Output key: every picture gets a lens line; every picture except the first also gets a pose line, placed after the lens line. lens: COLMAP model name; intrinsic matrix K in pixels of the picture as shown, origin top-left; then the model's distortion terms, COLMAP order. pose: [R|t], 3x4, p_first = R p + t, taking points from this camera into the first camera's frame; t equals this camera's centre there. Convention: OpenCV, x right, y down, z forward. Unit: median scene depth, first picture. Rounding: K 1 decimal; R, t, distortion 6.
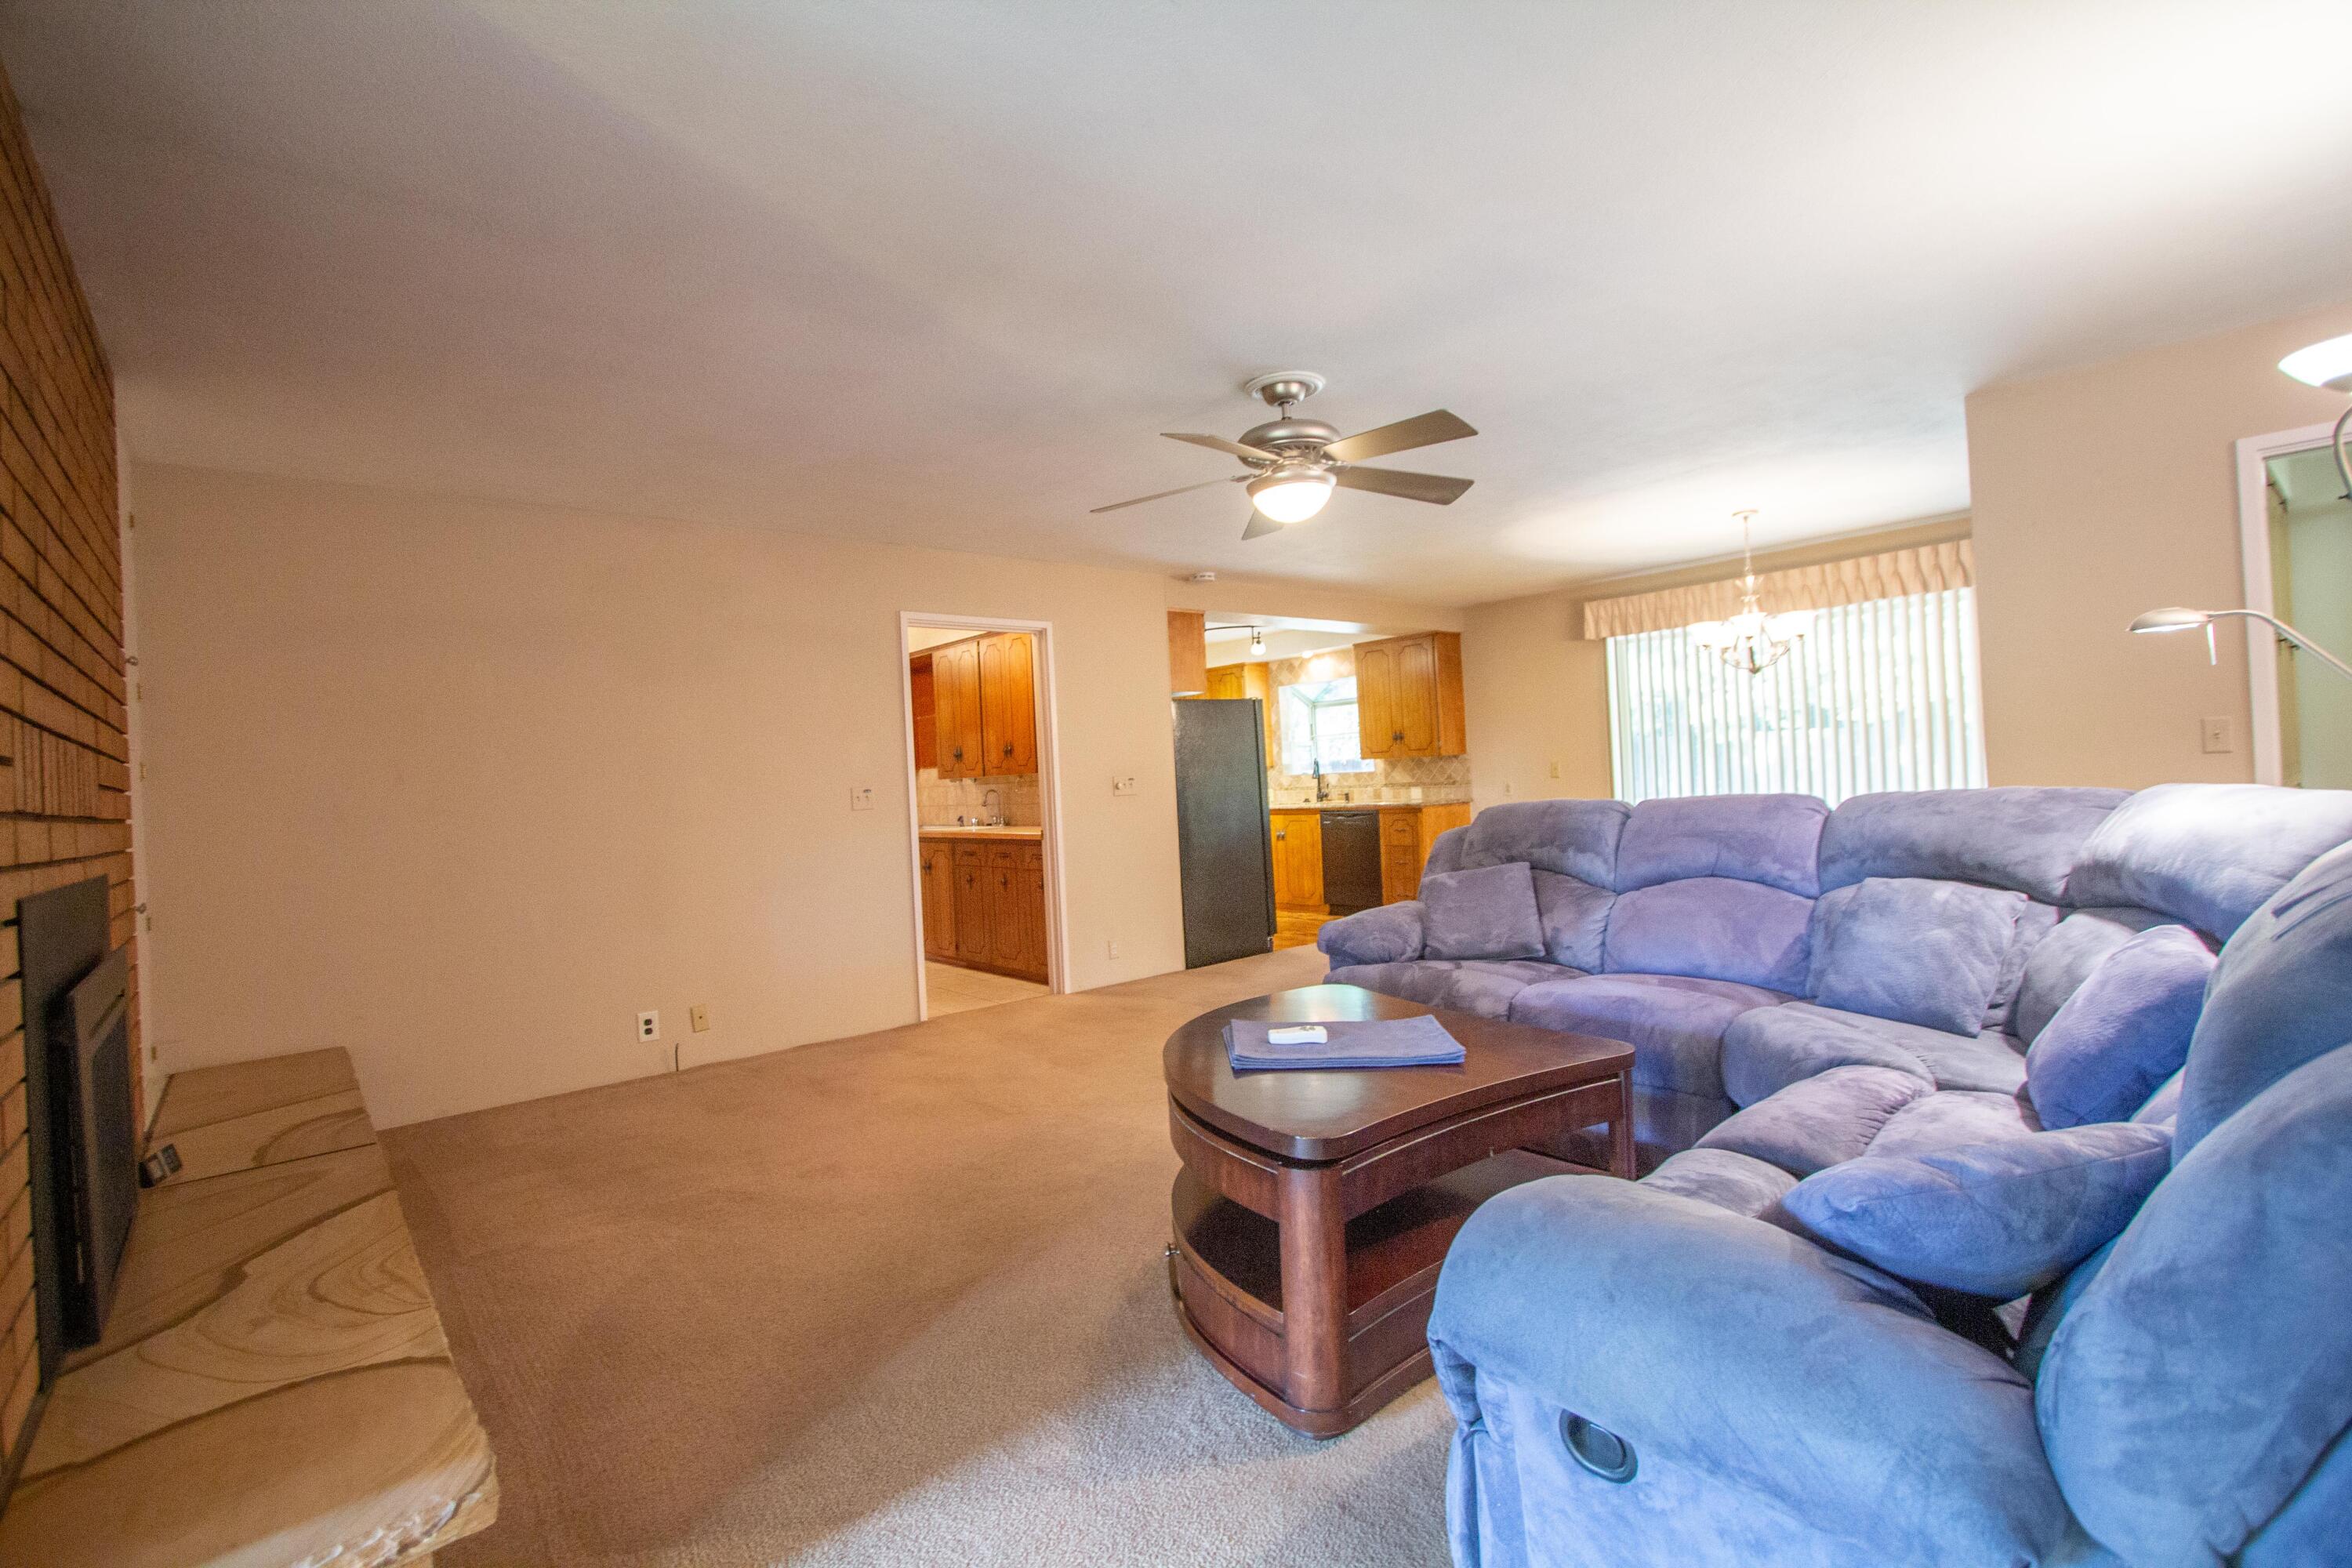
lens RADIAL K [[1072.0, 0, 1193.8], [0, 1072.0, 776.6], [0, 0, 1]] dist [-0.017349, 0.002889]
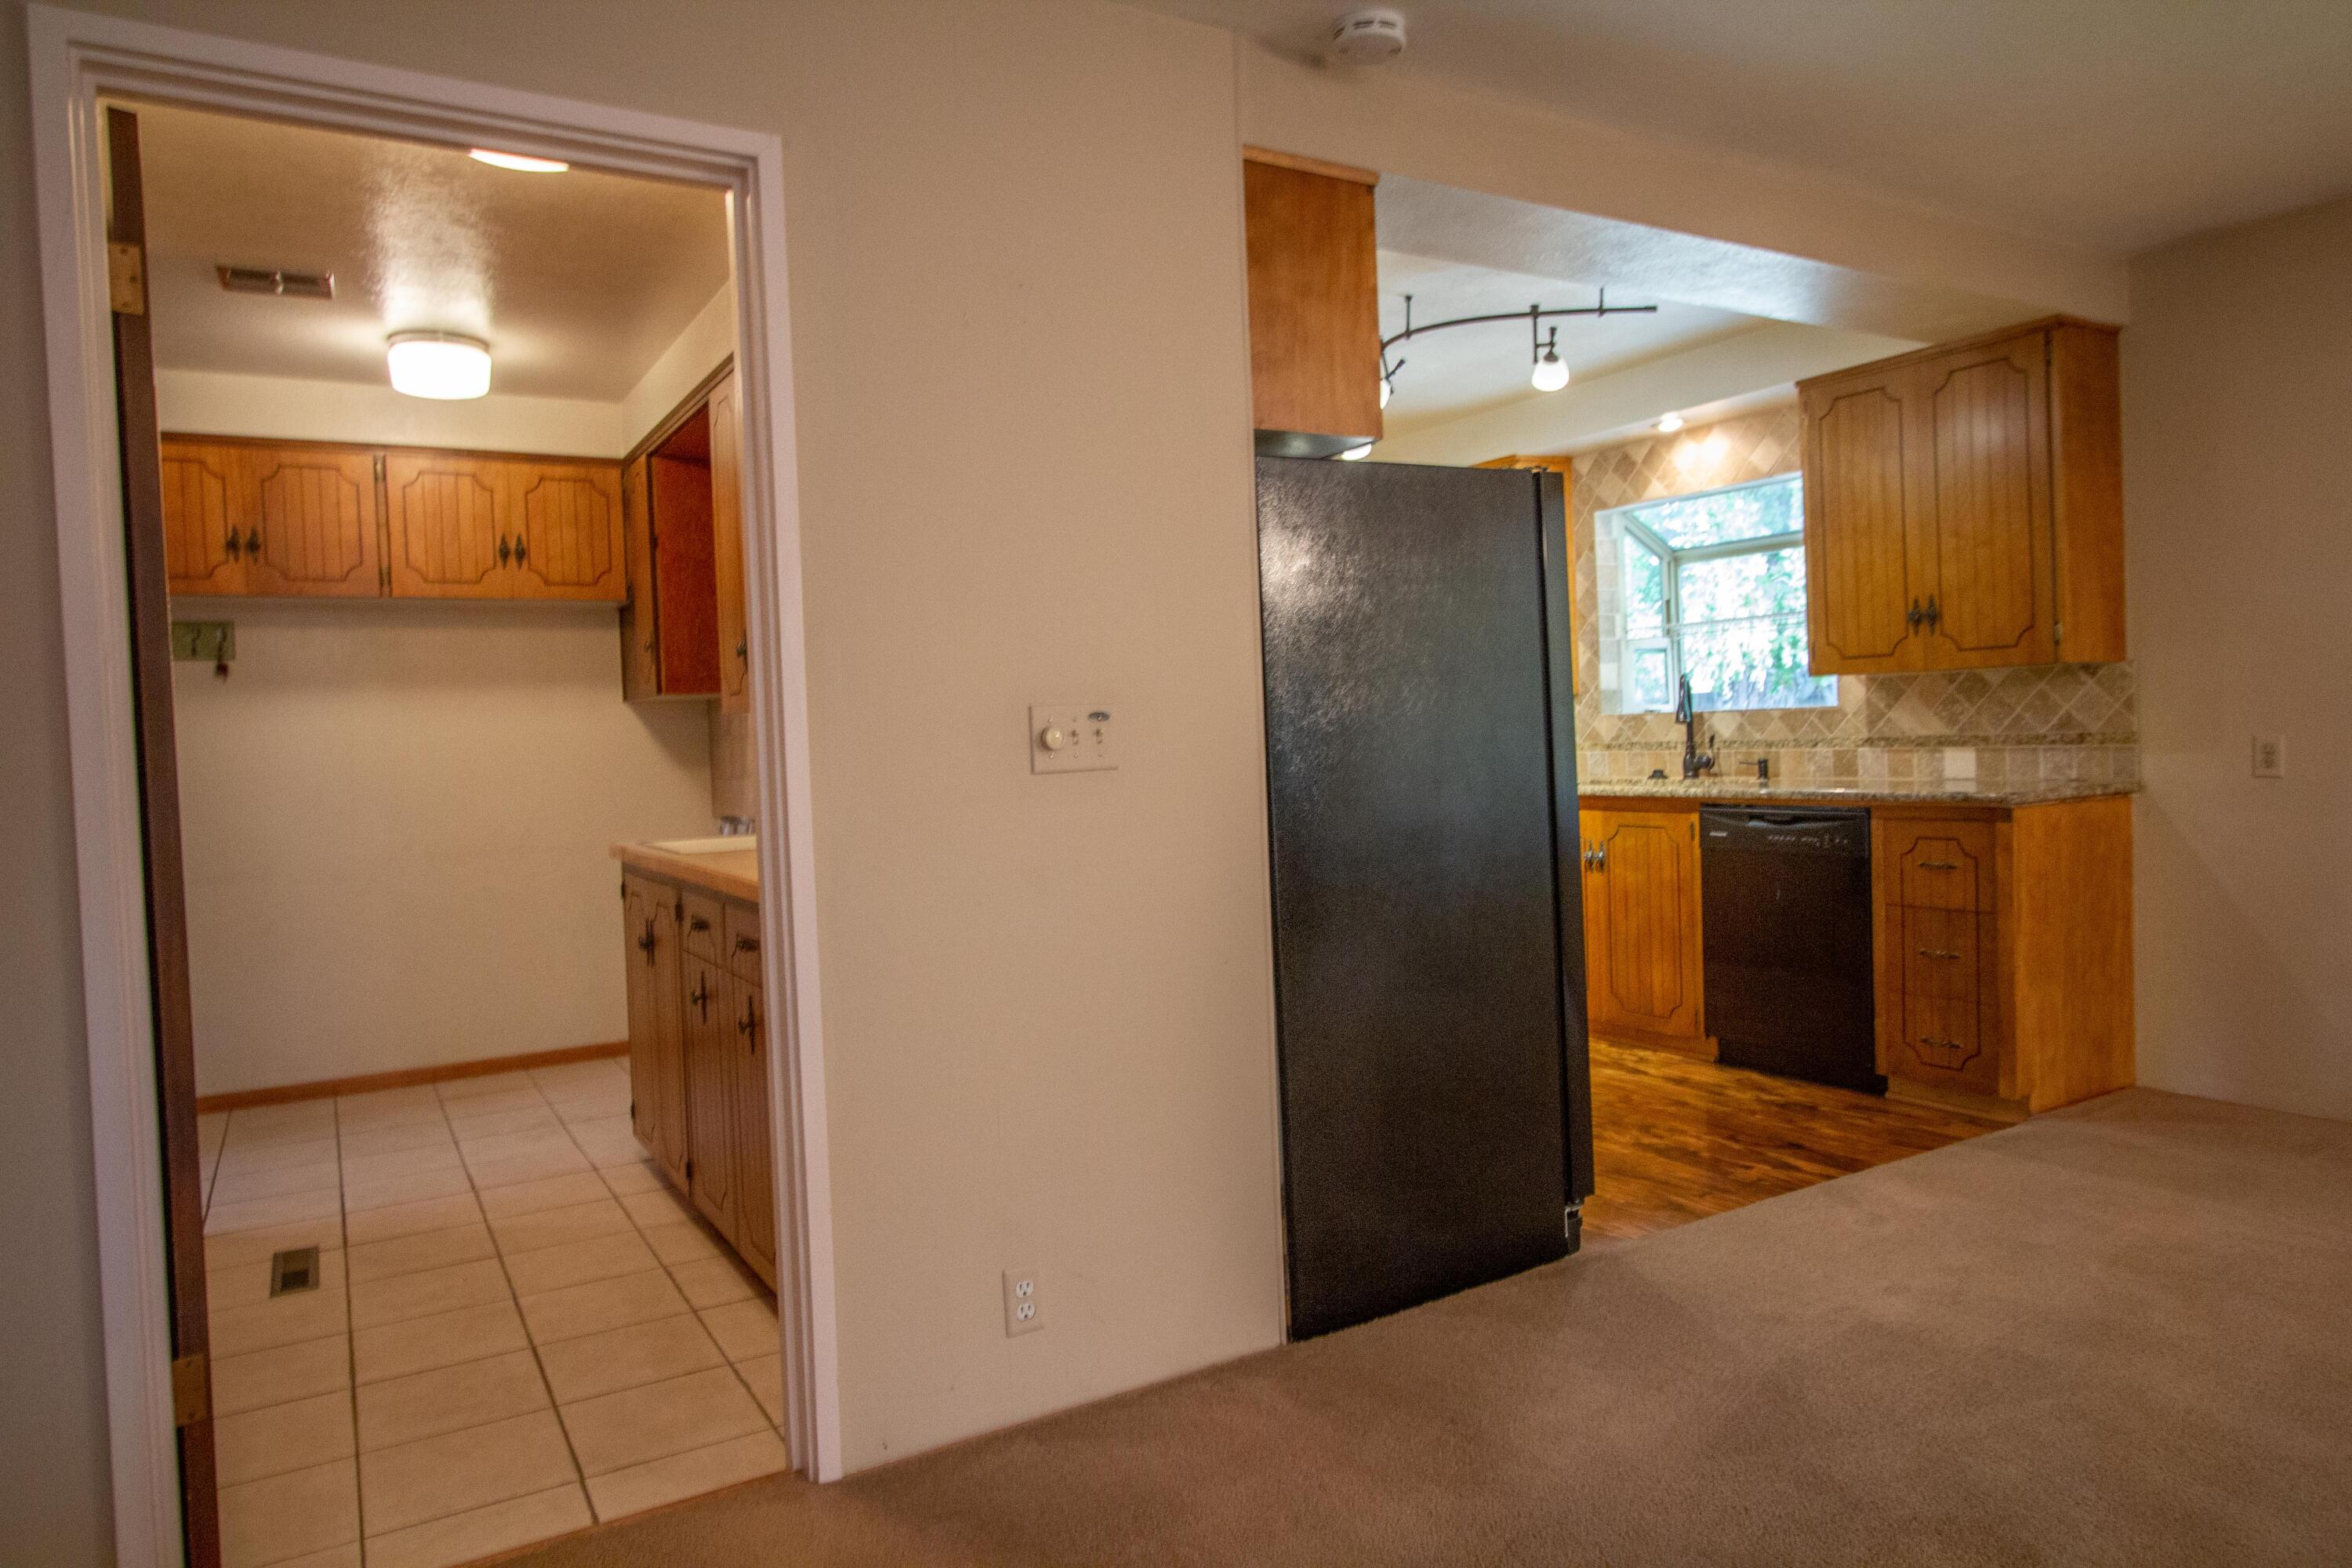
lens RADIAL K [[1458.6, 0, 1183.7], [0, 1458.6, 770.2], [0, 0, 1]] dist [-0.006692, 0.000725]
pose [[0.983775, 0.016687, -0.178629, 0.025380], [-0.010461, 0.999306, 0.035743, 0.001871], [0.179101, -0.033294, 0.983267, 0.432215]]
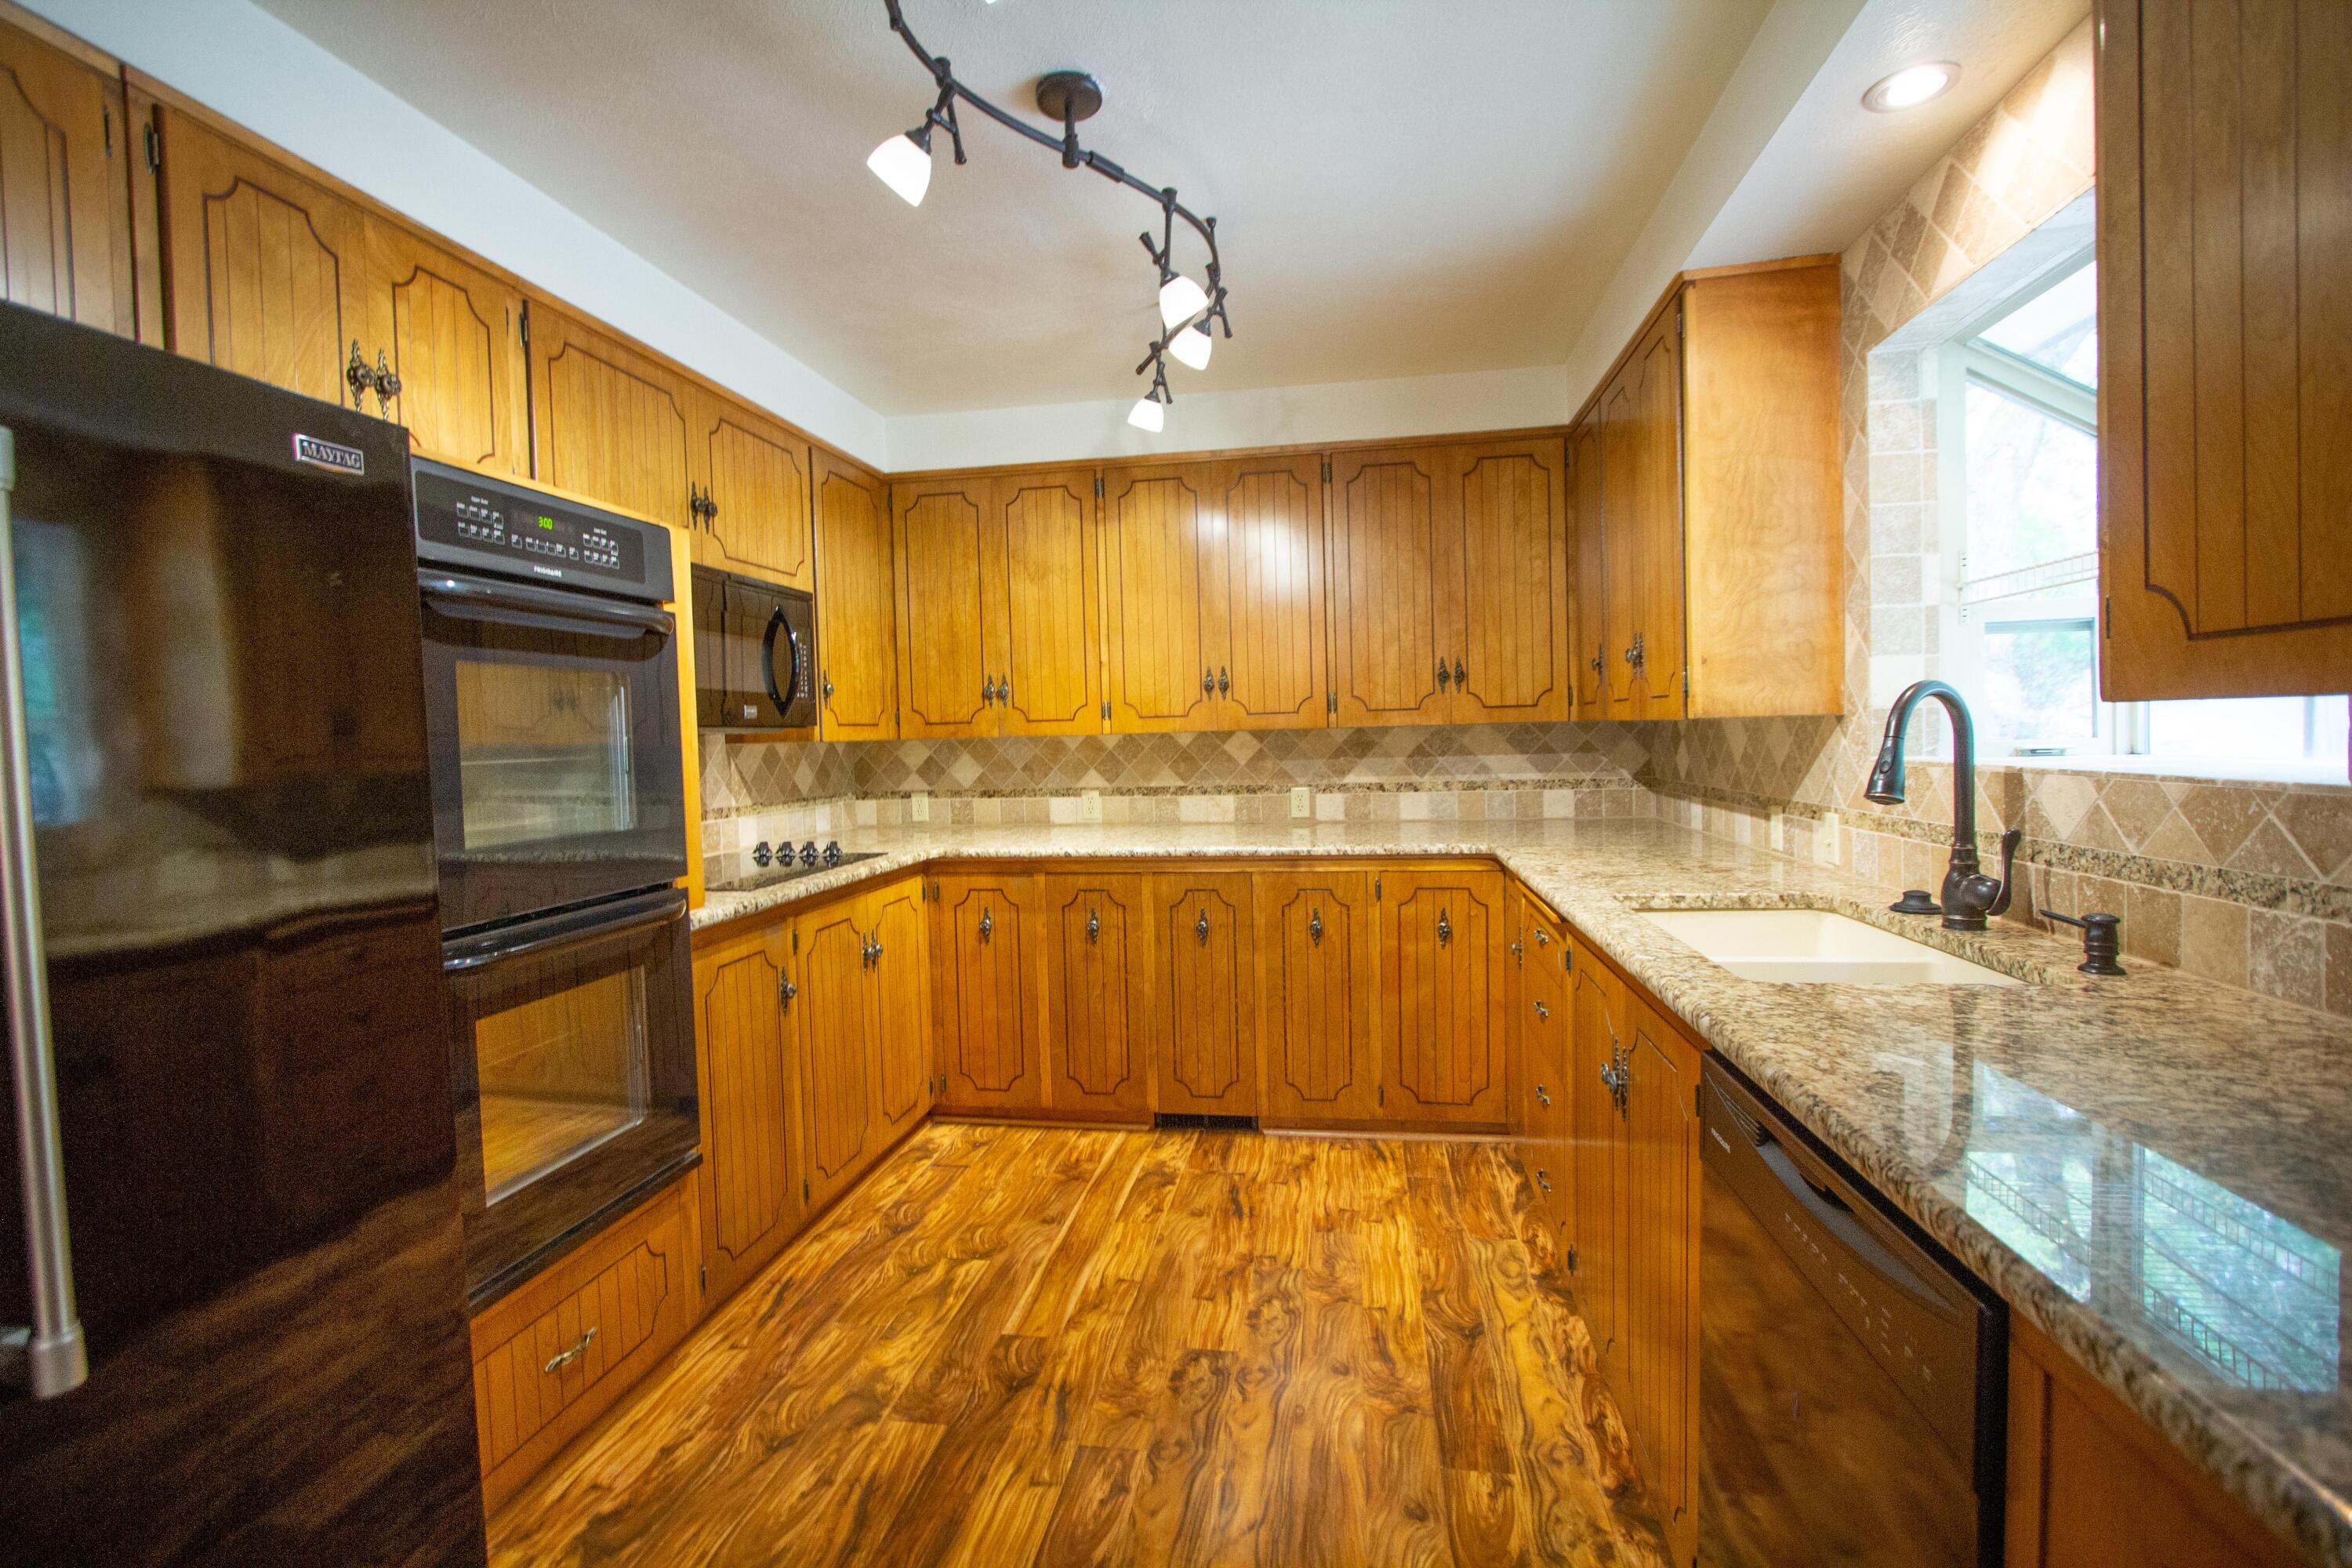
lens RADIAL K [[1072.0, 0, 1173.3], [0, 1072.0, 776.4], [0, 0, 1]] dist [-0.017349, 0.002889]
pose [[0.632354, 0.062445, -0.772158, 0.183439], [-0.003259, 0.996952, 0.077955, -0.016365], [0.774672, -0.046778, 0.630630, 0.850784]]
